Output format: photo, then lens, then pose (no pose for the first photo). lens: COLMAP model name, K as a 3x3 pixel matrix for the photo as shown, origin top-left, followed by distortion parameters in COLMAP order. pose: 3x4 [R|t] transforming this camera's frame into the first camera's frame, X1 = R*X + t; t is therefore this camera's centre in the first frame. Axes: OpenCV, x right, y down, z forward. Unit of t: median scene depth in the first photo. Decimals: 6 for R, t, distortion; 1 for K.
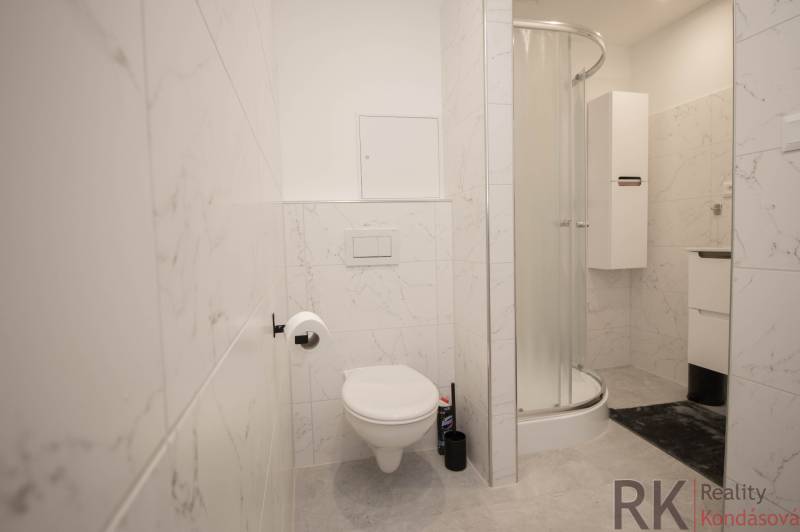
lens RADIAL K [[371.8, 0, 397.6], [0, 371.8, 264.1], [0, 0, 1]] dist [-0.004172, -0.000986]
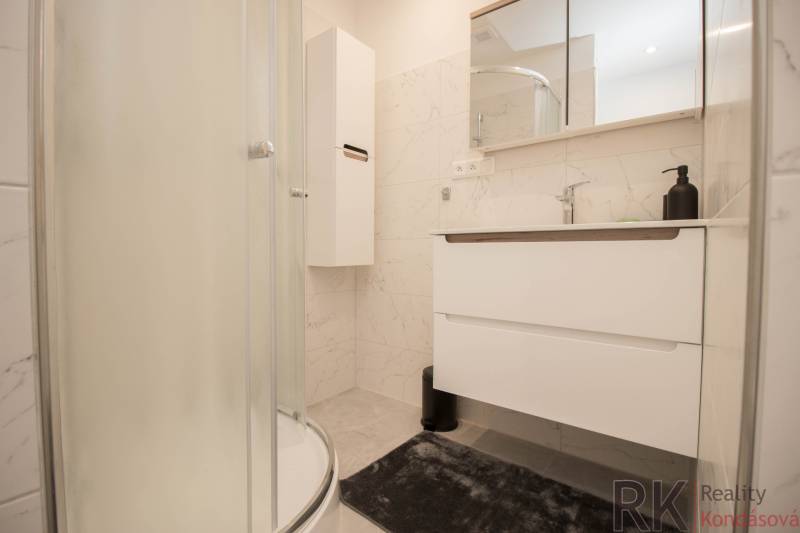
lens RADIAL K [[371.8, 0, 397.6], [0, 371.8, 264.6], [0, 0, 1]] dist [-0.004172, -0.000986]
pose [[0.757493, 0.010273, 0.652763, 0.189457], [0.008755, 0.999626, -0.025891, 0.031825], [-0.652785, 0.025327, 0.757120, 0.367768]]
